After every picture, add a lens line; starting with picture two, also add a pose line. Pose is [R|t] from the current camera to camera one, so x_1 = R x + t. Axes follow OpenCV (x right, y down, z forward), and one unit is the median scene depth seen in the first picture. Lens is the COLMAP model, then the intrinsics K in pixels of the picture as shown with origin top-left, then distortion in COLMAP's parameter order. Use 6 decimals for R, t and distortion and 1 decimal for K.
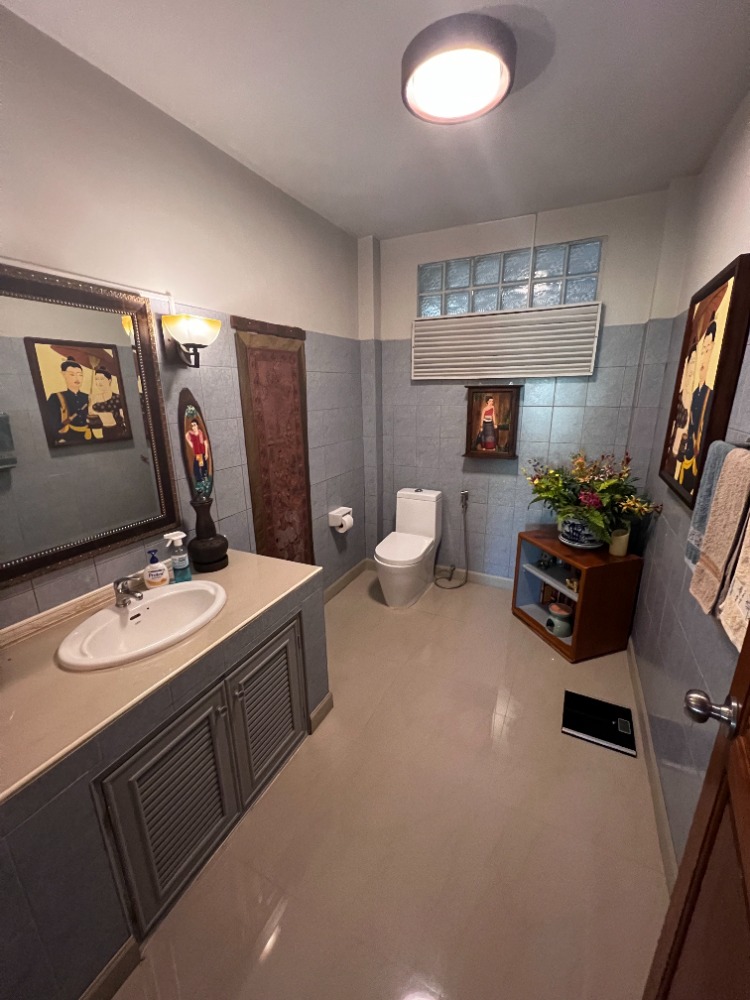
lens RADIAL K [[402.4, 0, 374.3], [0, 402.4, 501.3], [0, 0, 1]] dist [0.000034, 0.000313]
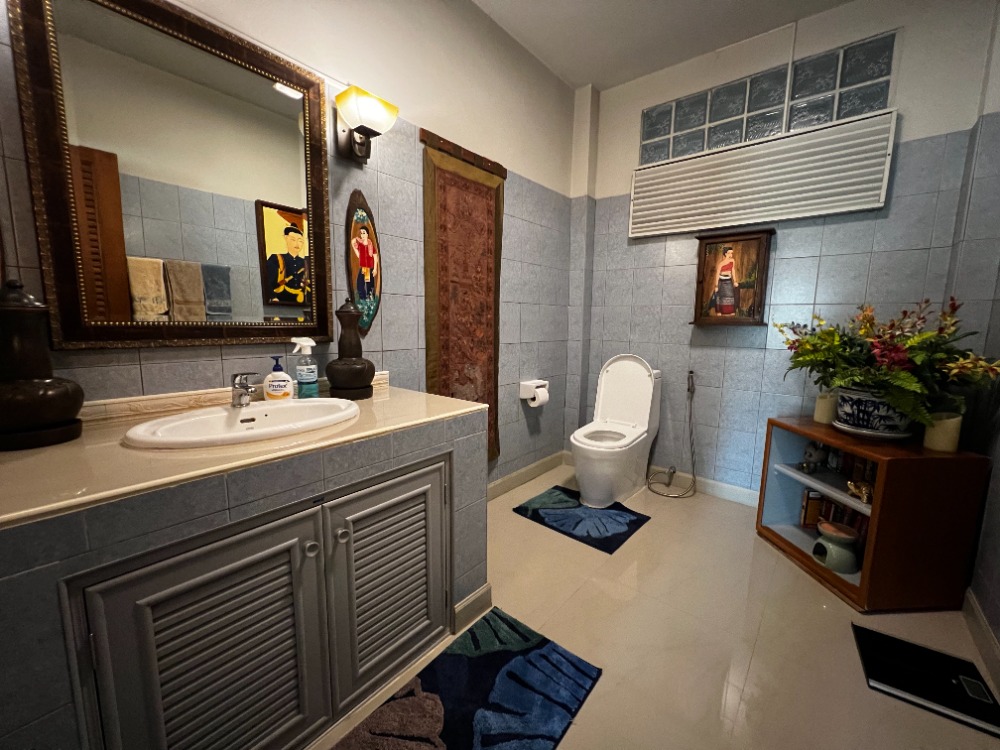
lens RADIAL K [[402.4, 0, 500.0], [0, 402.4, 375.0], [0, 0, 1]] dist [0.000034, 0.000313]
pose [[0.971646, 0.059194, -0.228909, 0.048050], [-0.089557, 0.988156, -0.124611, 0.146519], [0.218822, 0.141578, 0.965439, 0.181214]]
